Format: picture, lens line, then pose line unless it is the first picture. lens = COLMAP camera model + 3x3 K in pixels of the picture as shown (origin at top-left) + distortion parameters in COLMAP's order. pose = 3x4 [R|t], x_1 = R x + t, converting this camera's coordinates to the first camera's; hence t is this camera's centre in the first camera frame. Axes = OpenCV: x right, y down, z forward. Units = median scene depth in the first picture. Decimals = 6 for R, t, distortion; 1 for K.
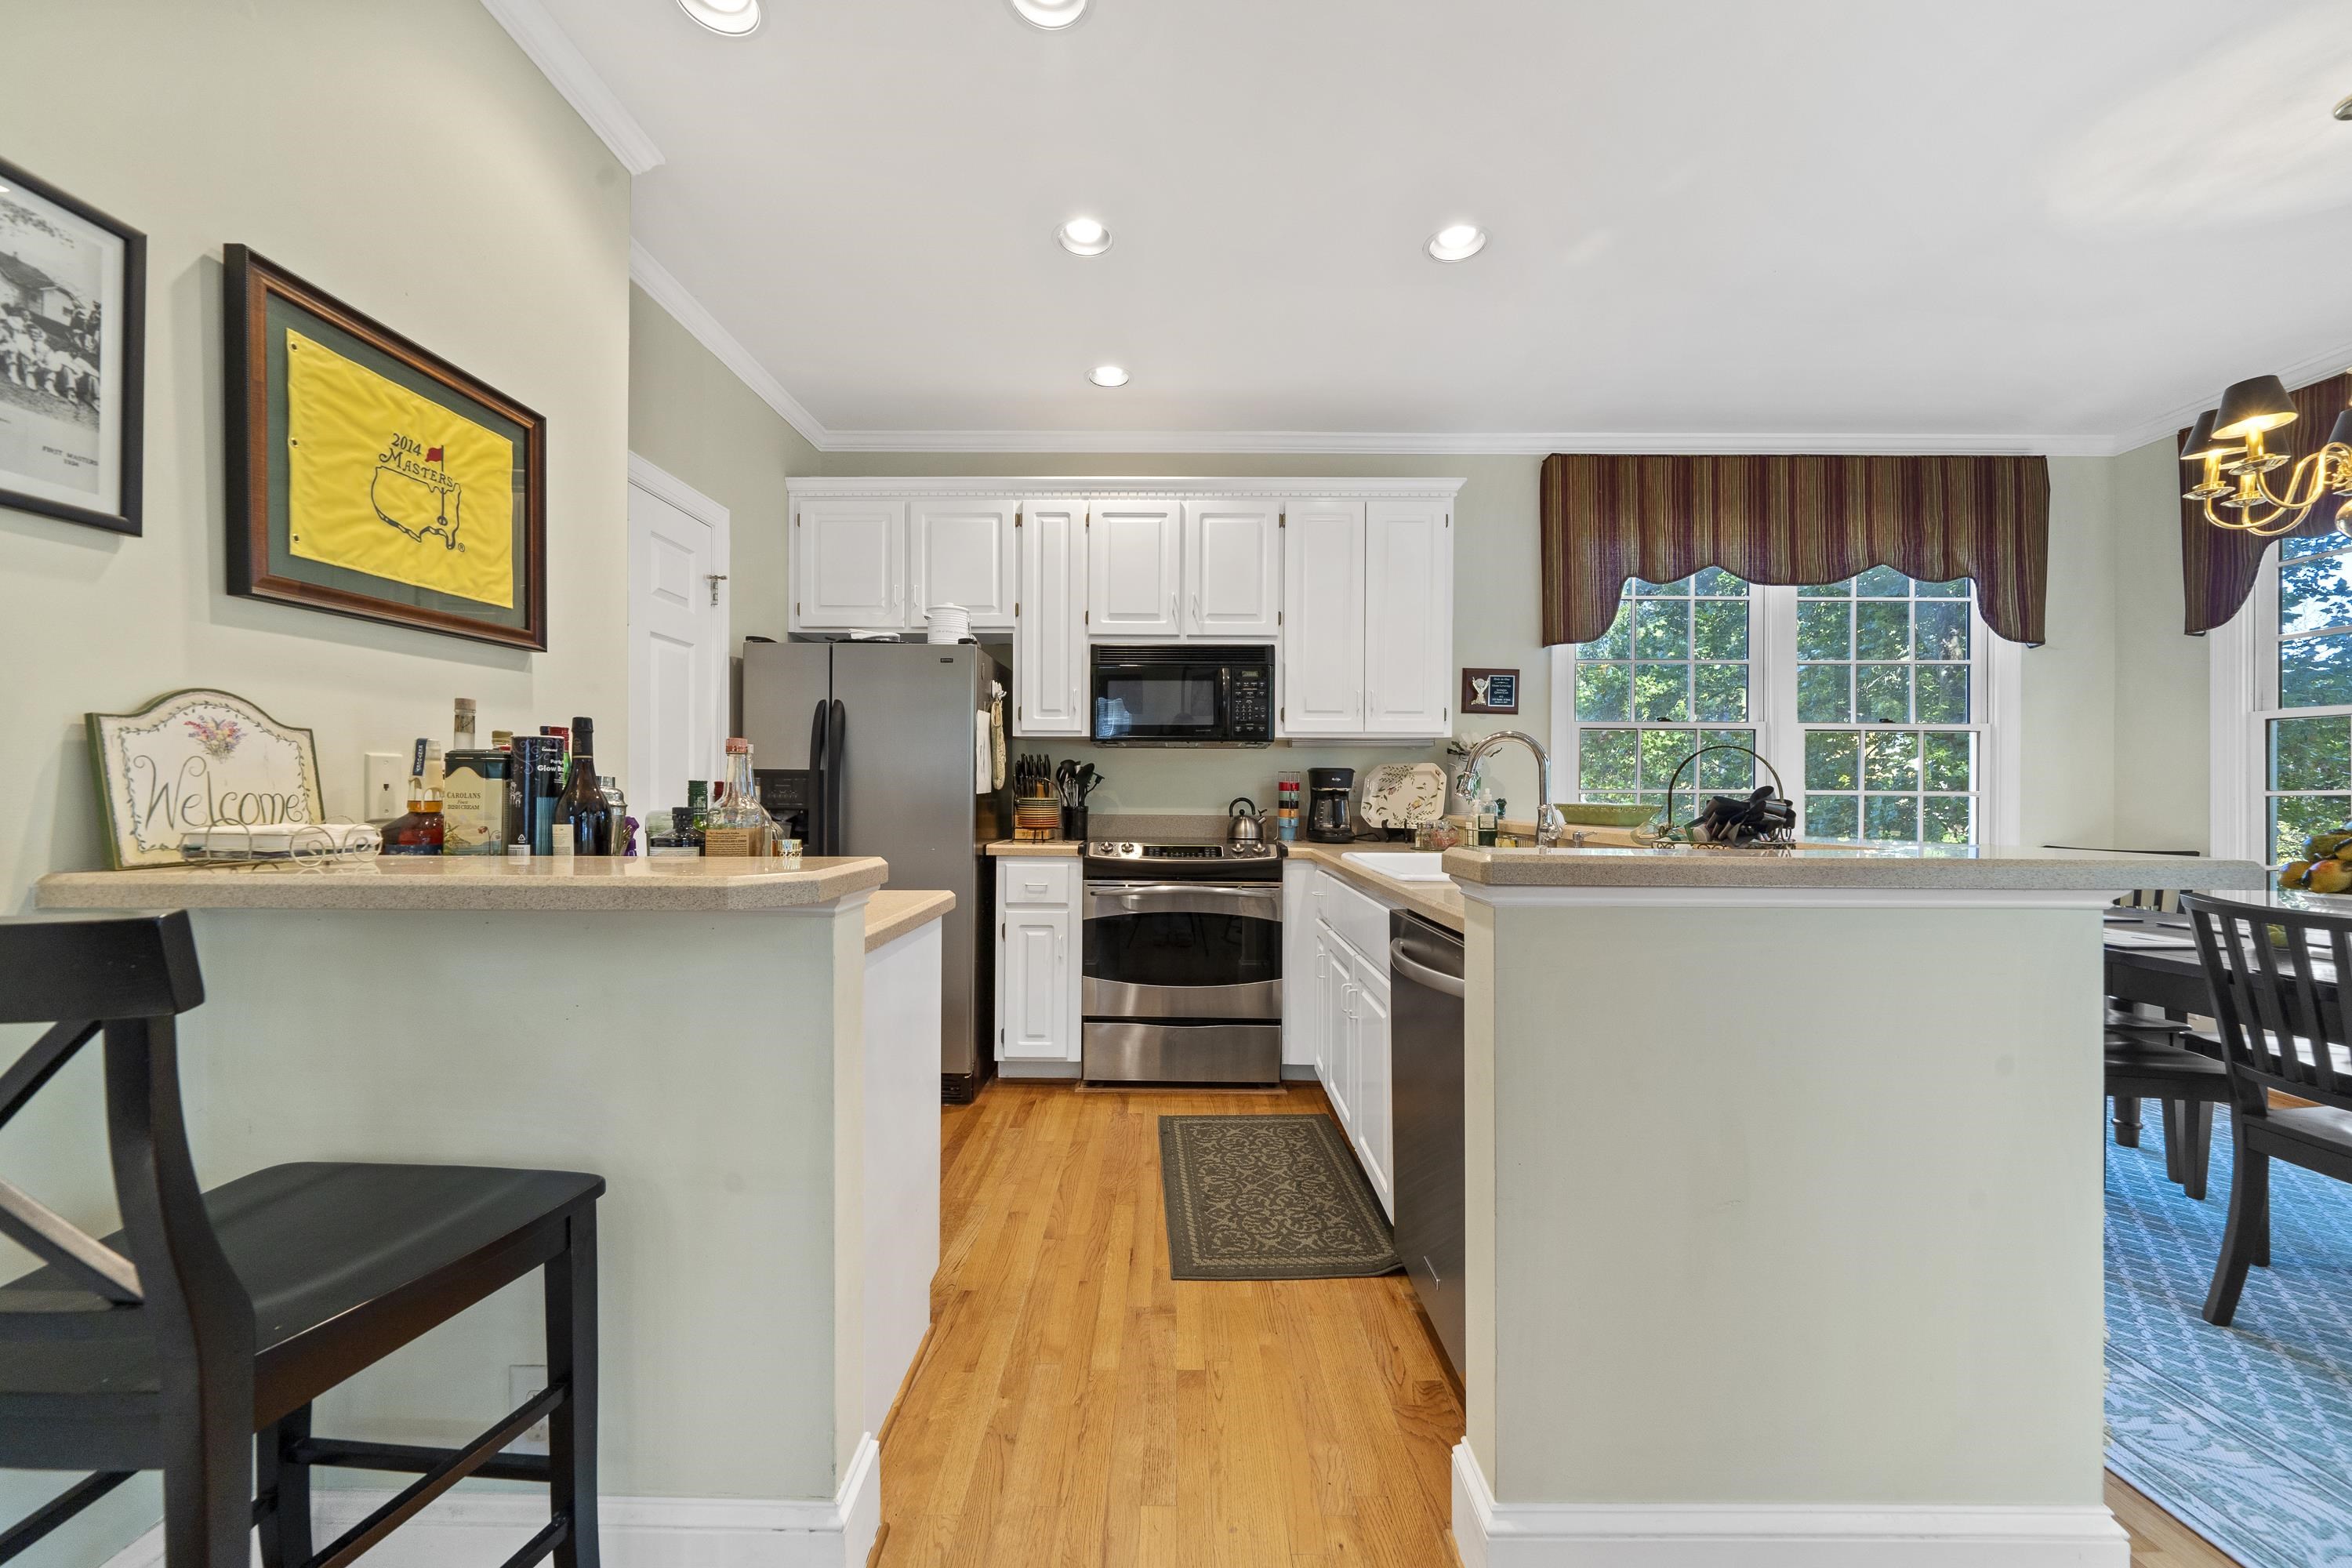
lens RADIAL K [[877.3, 0, 1163.7], [0, 877.3, 795.5], [0, 0, 1]] dist [-0.006827, 0.000896]
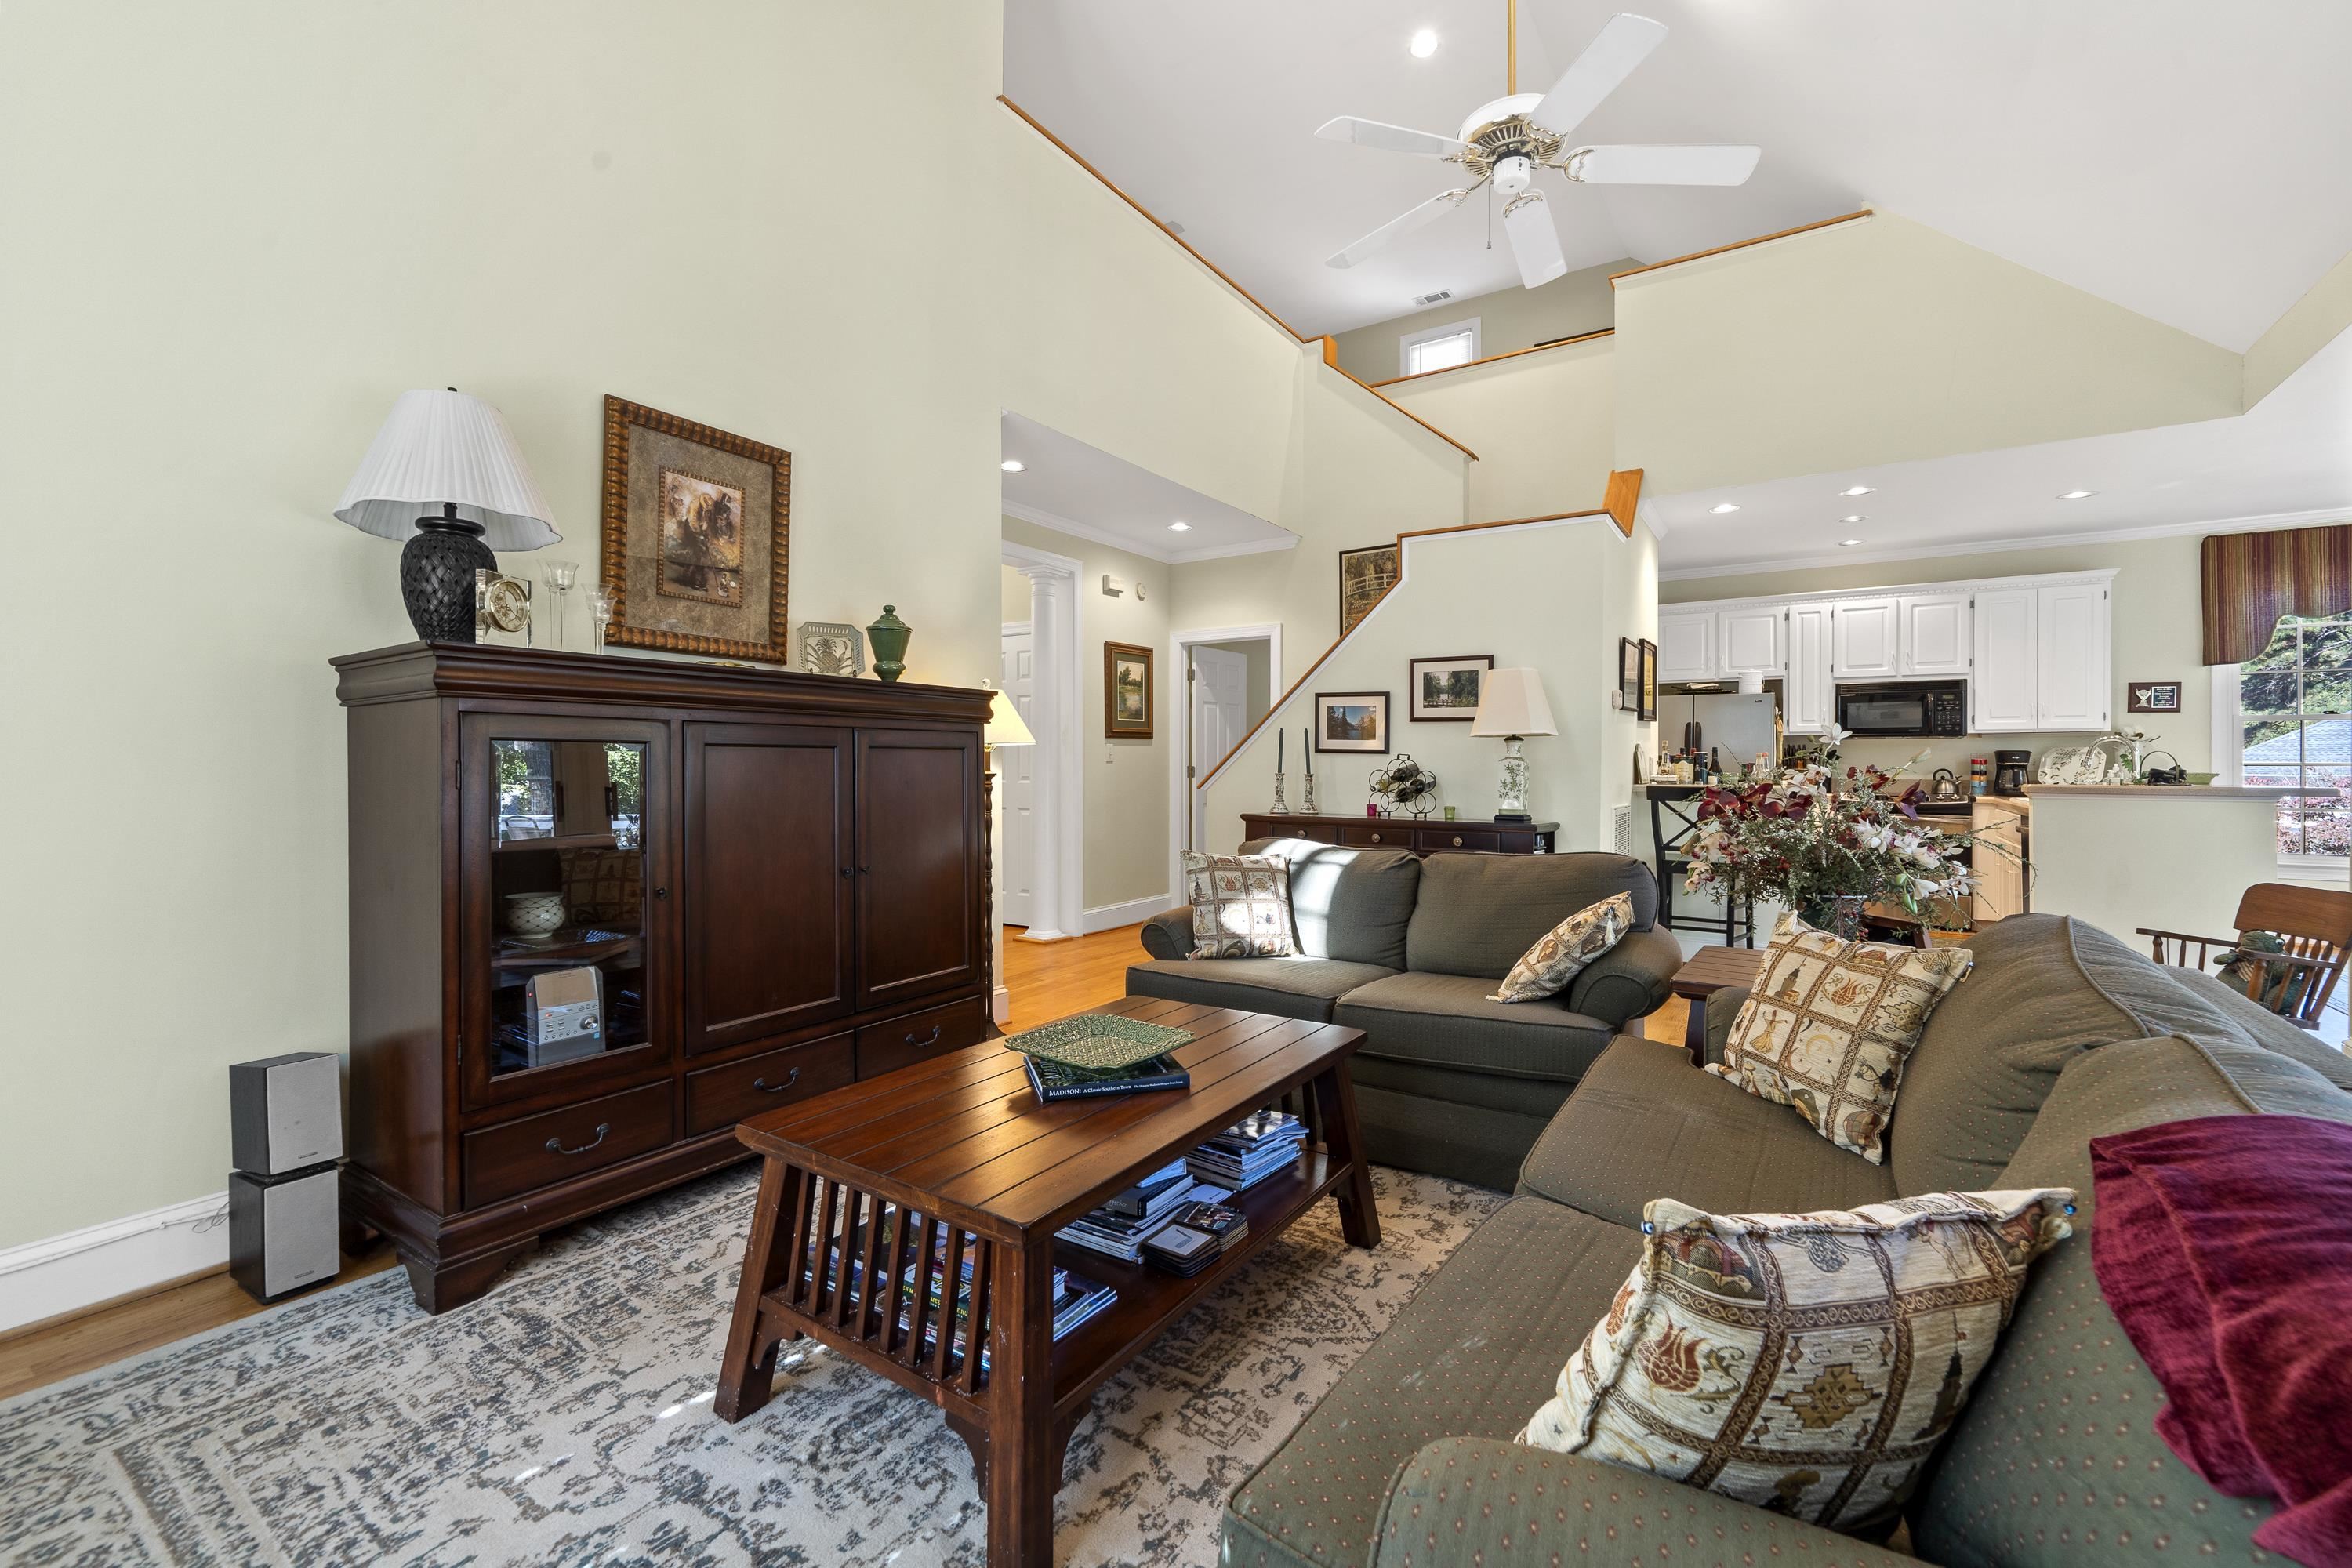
lens RADIAL K [[967.3, 0, 1163.7], [0, 967.3, 759.6], [0, 0, 1]] dist [-0.004403, 0.000047]
pose [[0.833210, -0.004332, -0.552940, -0.136709], [0.000519, 0.999975, -0.007053, -0.002601], [0.552957, 0.005589, 0.833191, -1.404785]]
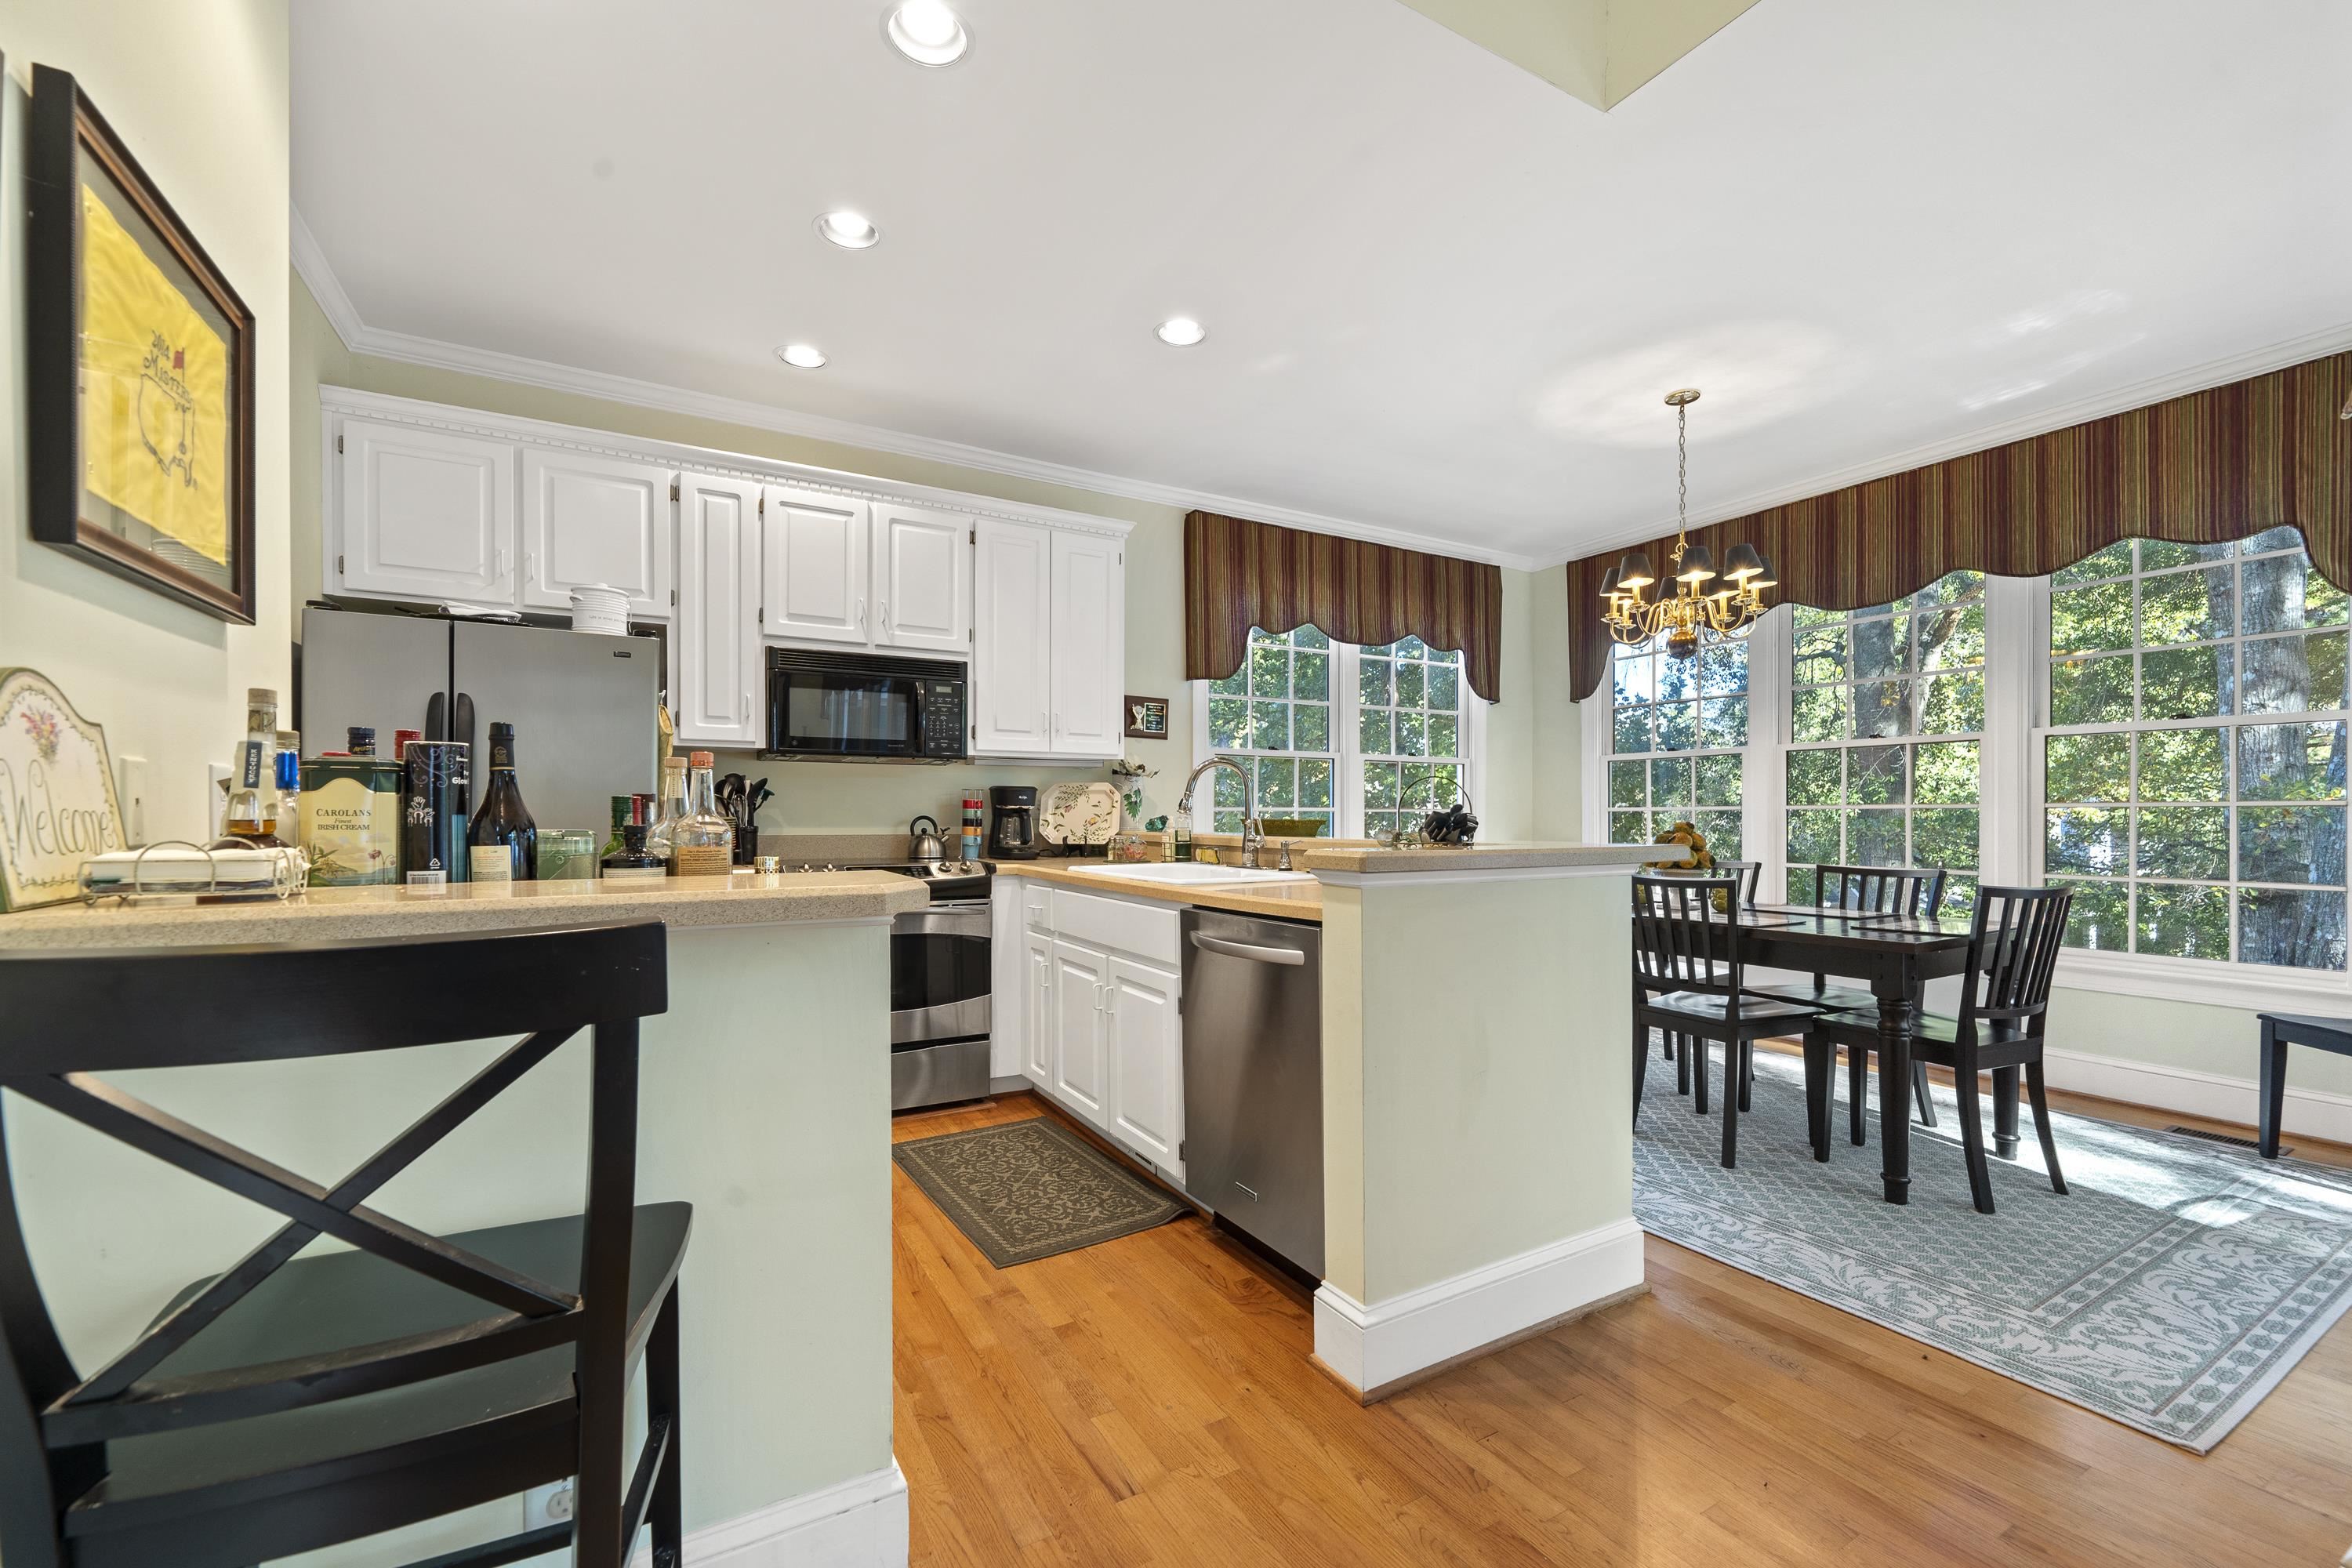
lens RADIAL K [[967.3, 0, 1179.5], [0, 967.3, 820.5], [0, 0, 1]] dist [-0.004403, 0.000047]
pose [[0.860028, -0.007043, 0.510199, -0.225737], [0.004196, 0.999969, 0.006730, 0.001751], [-0.510230, -0.003647, 0.860030, -0.066437]]
